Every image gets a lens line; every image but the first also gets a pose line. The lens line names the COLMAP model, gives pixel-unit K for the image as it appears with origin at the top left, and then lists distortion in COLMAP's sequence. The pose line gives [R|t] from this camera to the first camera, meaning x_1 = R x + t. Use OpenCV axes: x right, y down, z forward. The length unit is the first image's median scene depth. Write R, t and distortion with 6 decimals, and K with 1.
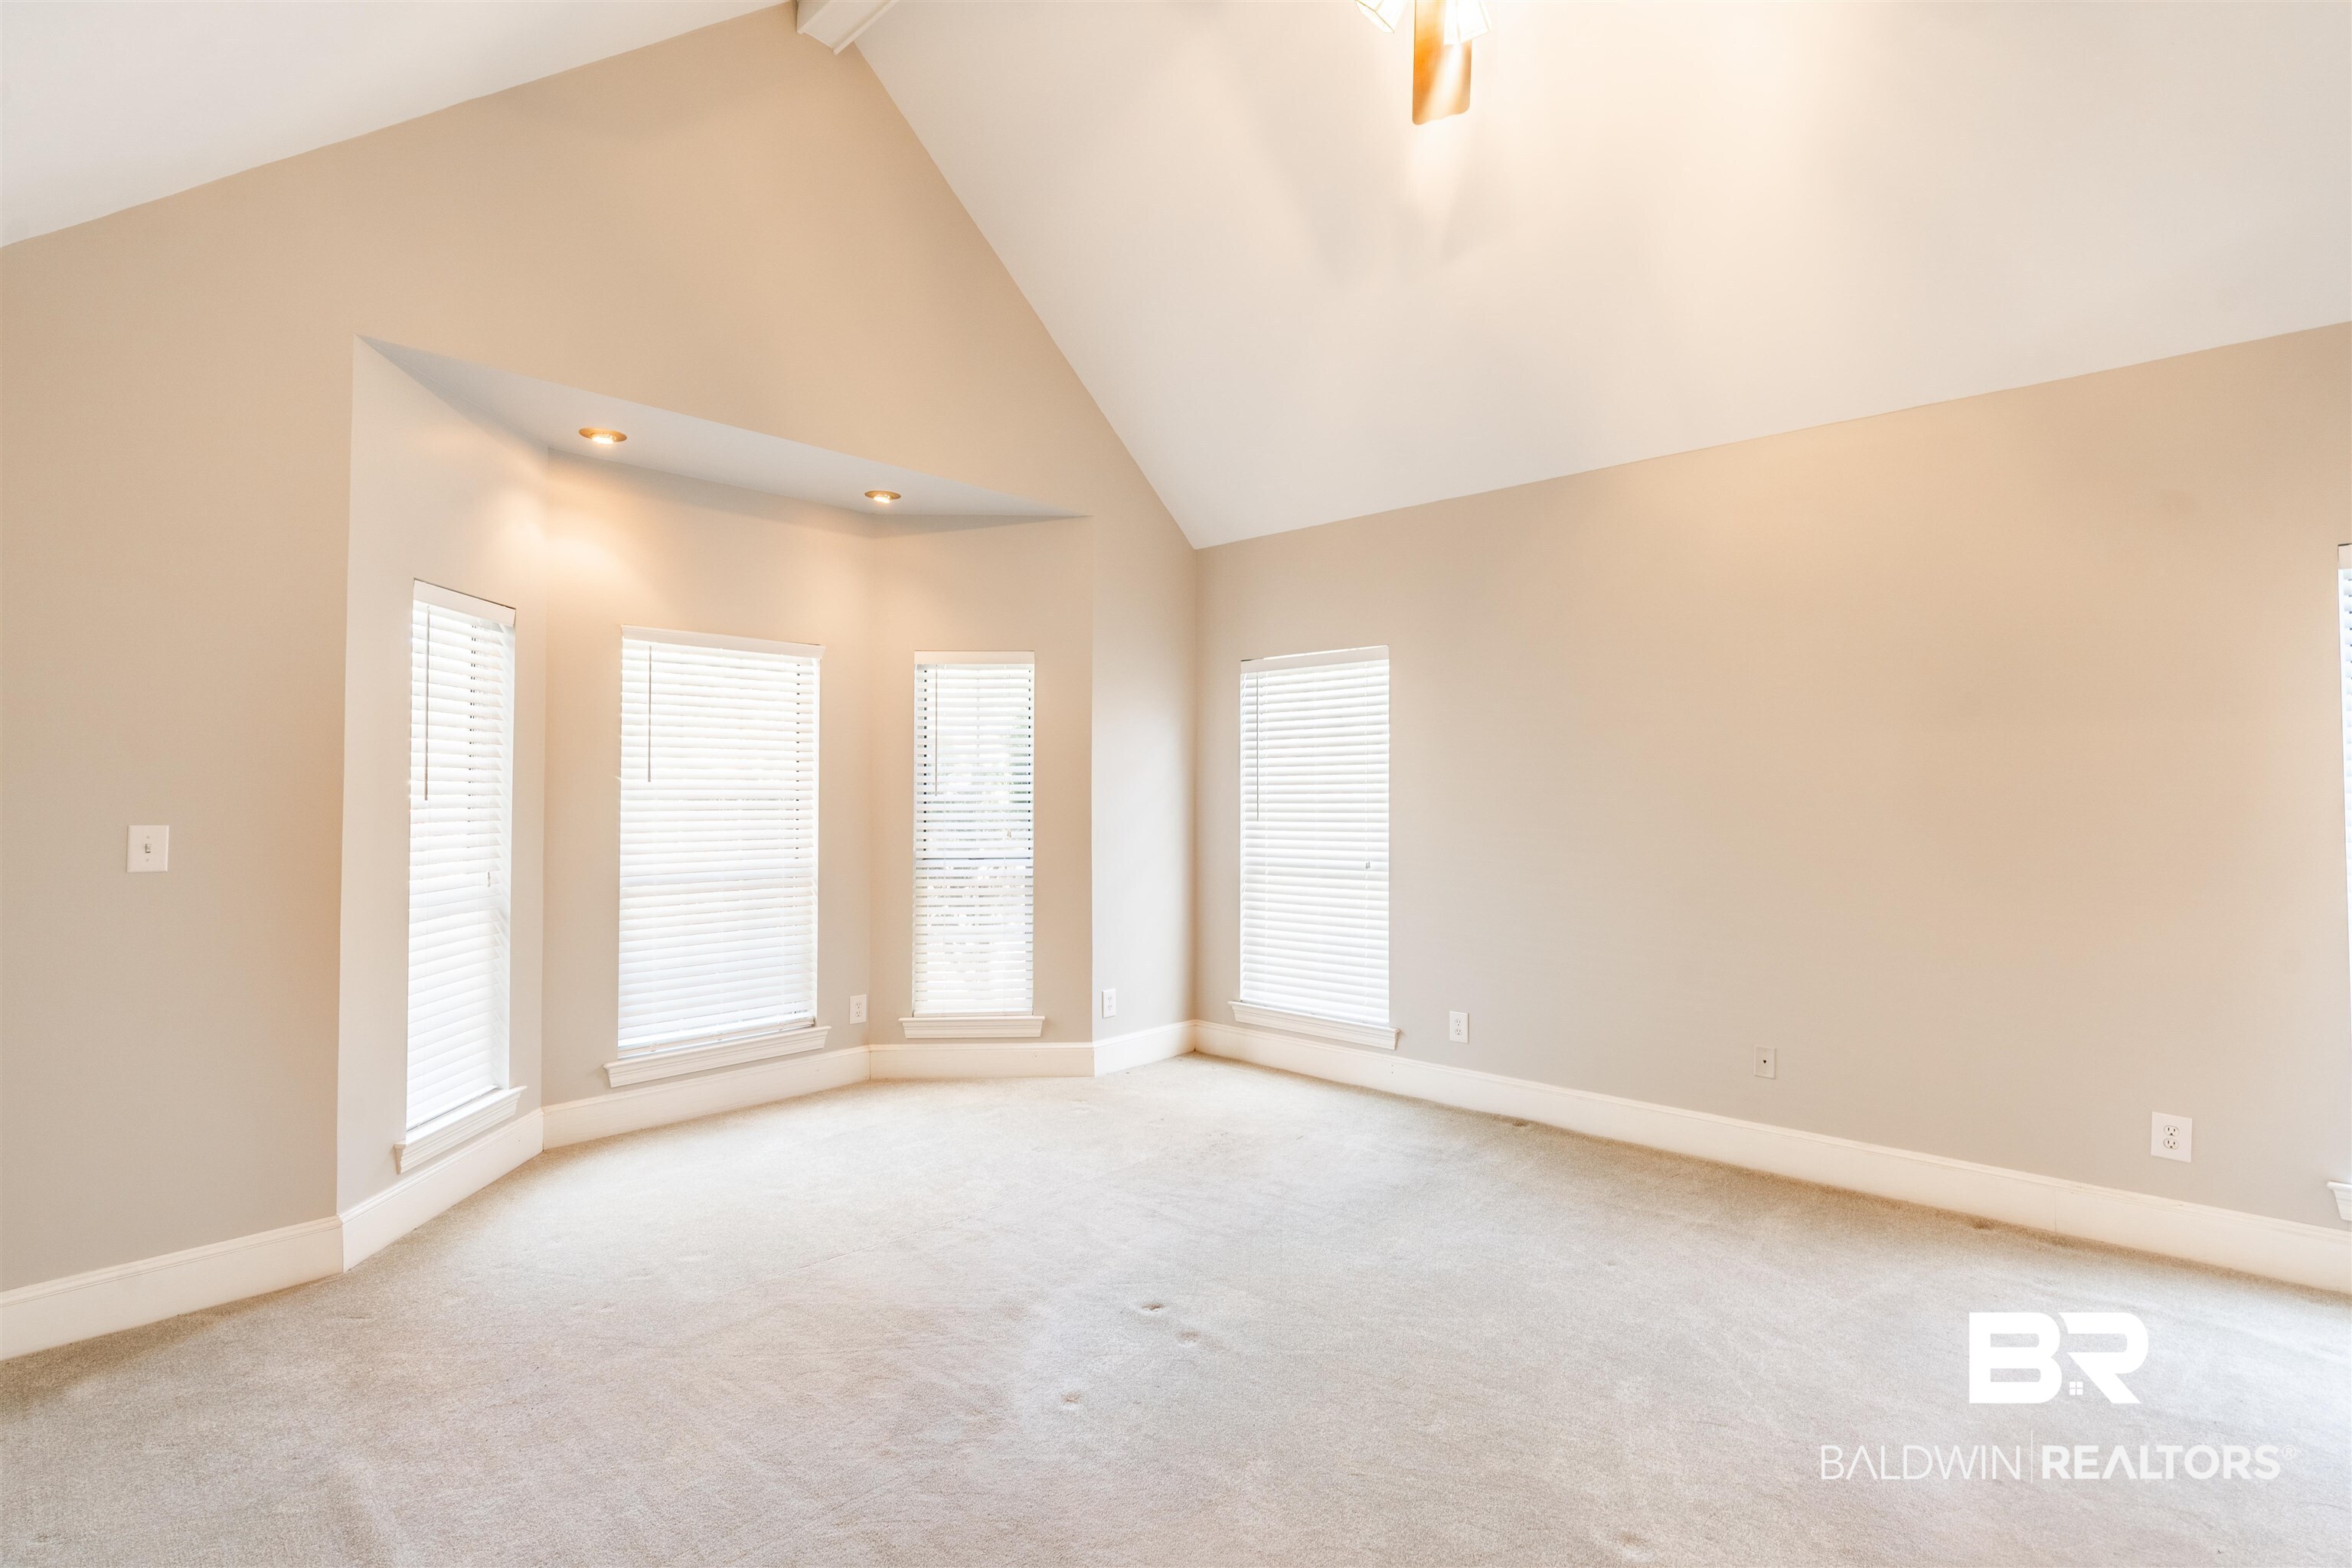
lens RADIAL K [[1092.8, 0, 1170.1], [0, 1092.8, 779.7], [0, 0, 1]] dist [-0.002978, 0.000292]
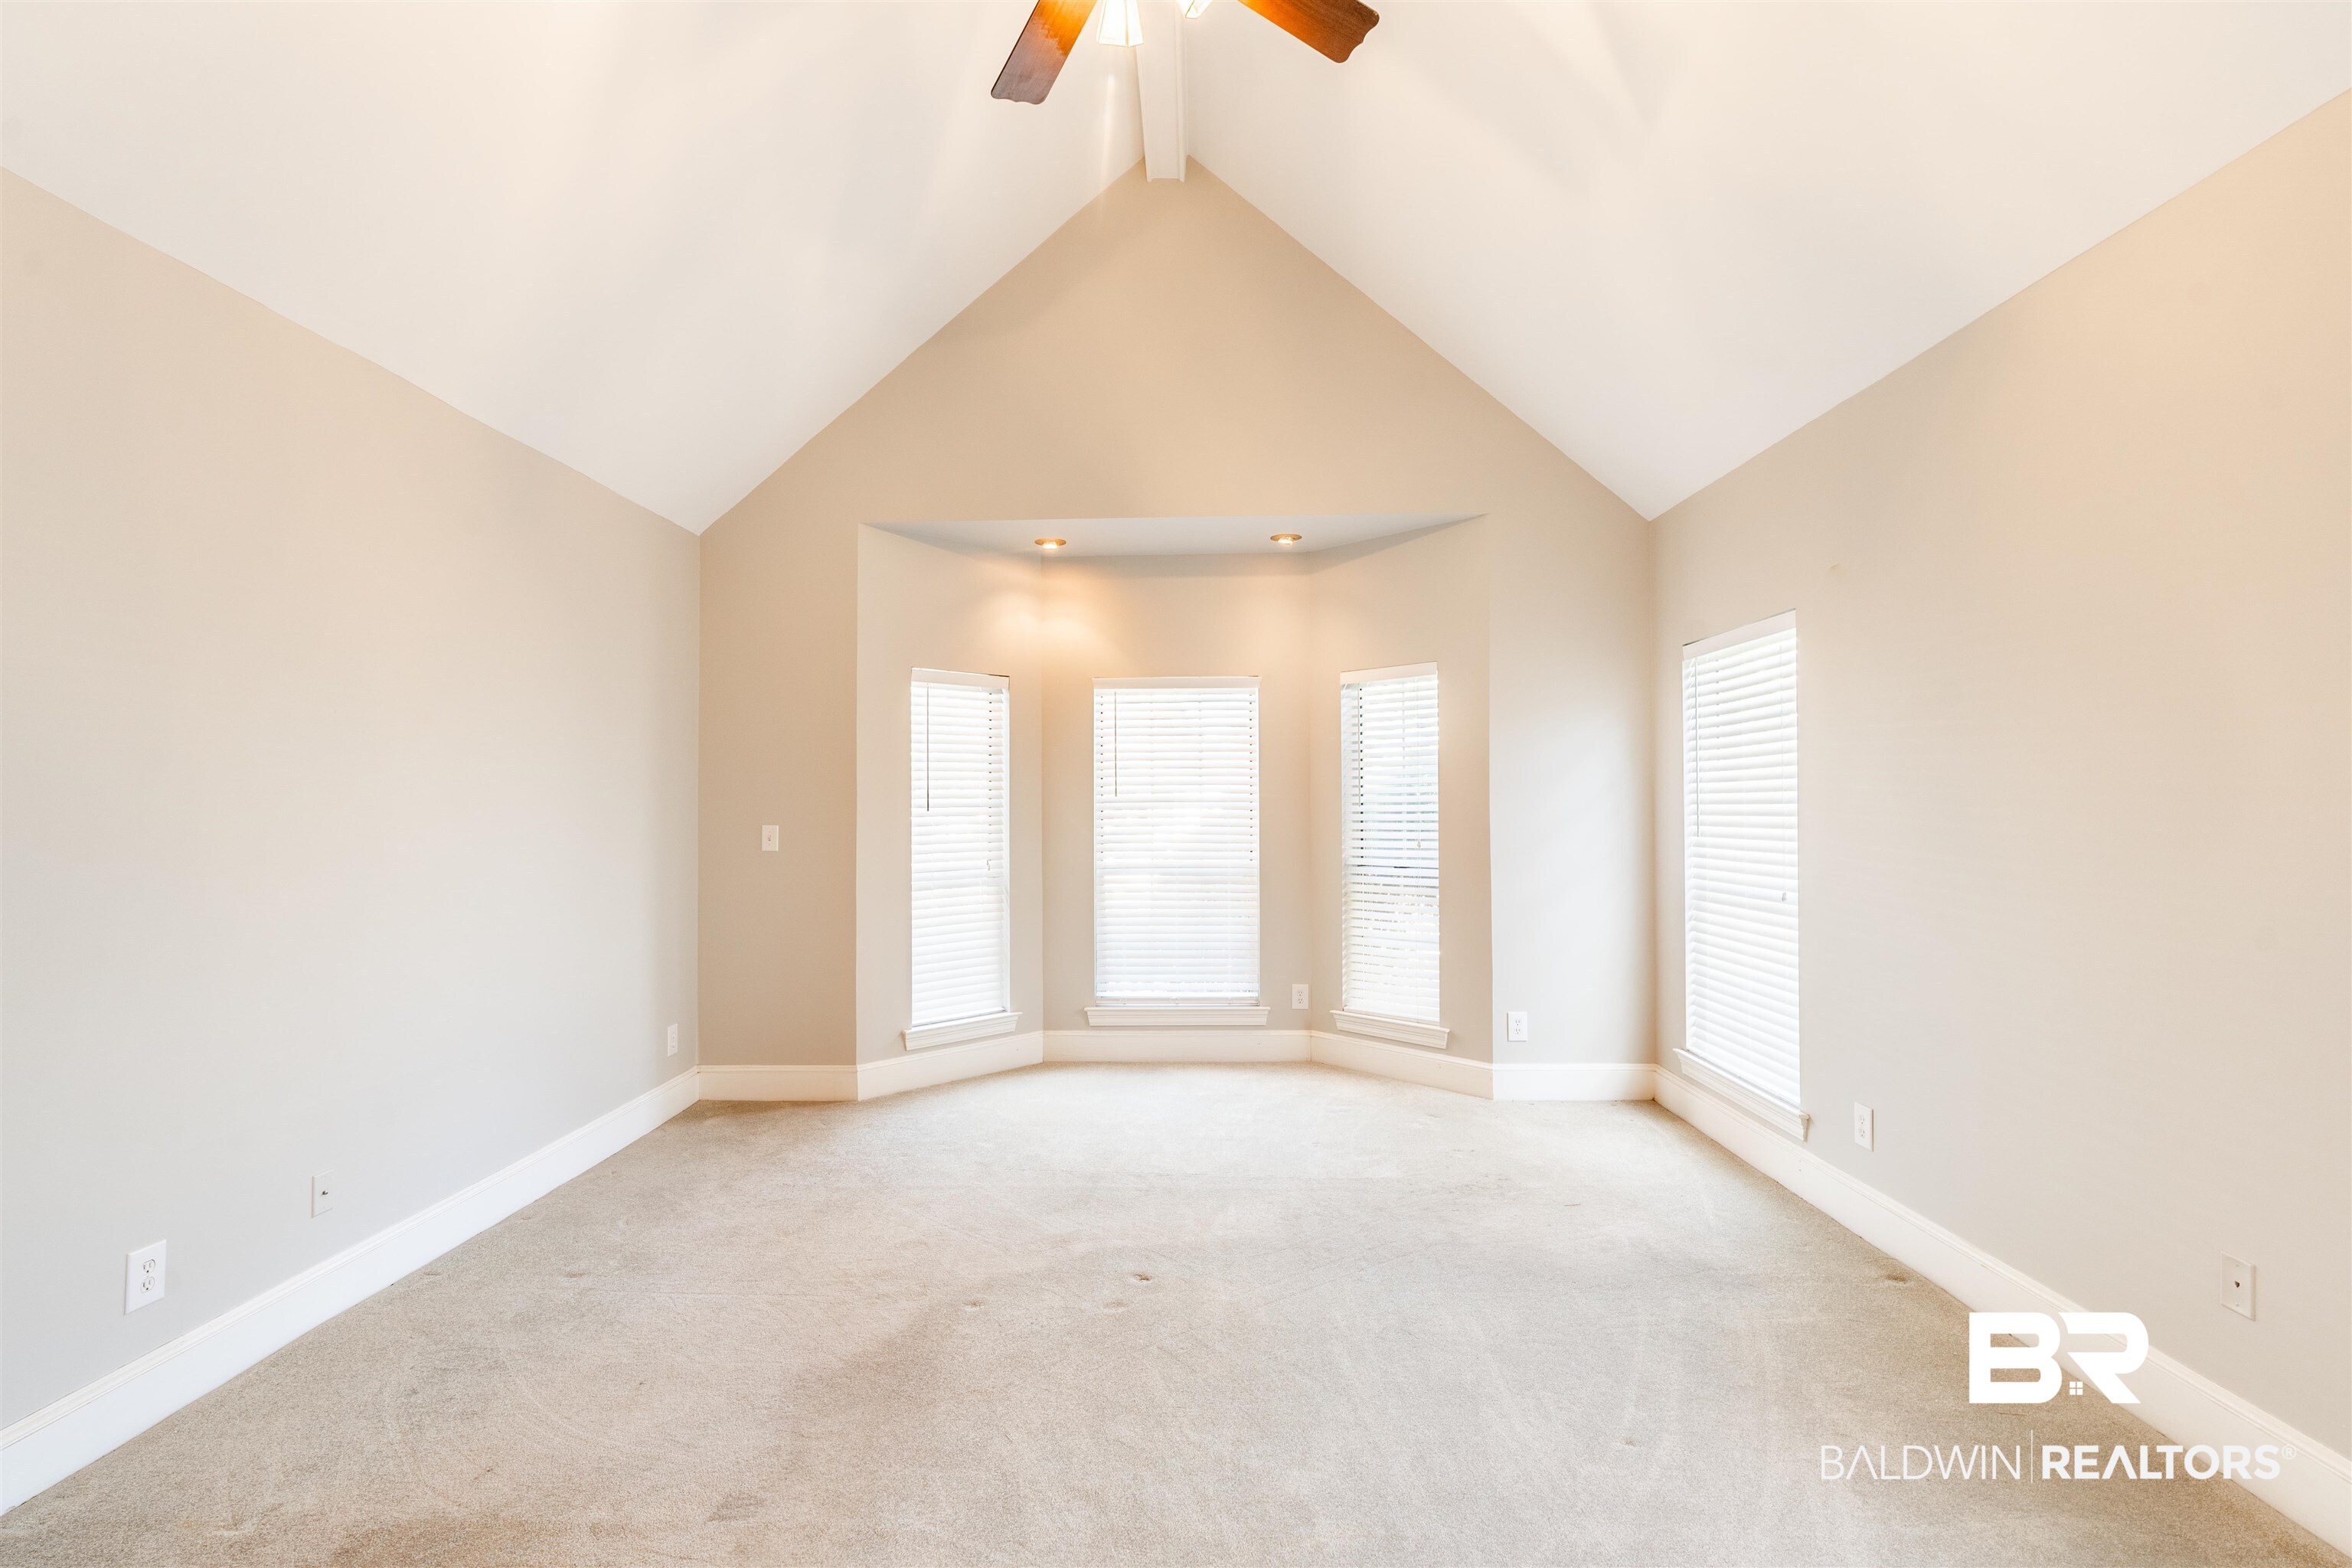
lens RADIAL K [[1065.0, 0, 1177.2], [0, 1065.0, 800.2], [0, 0, 1]] dist [-0.001406, 0.000742]
pose [[0.668236, -0.005046, -0.743932, 0.459003], [0.014751, 0.999870, 0.006468, -0.000705], [0.743803, -0.015296, 0.668224, 0.183519]]
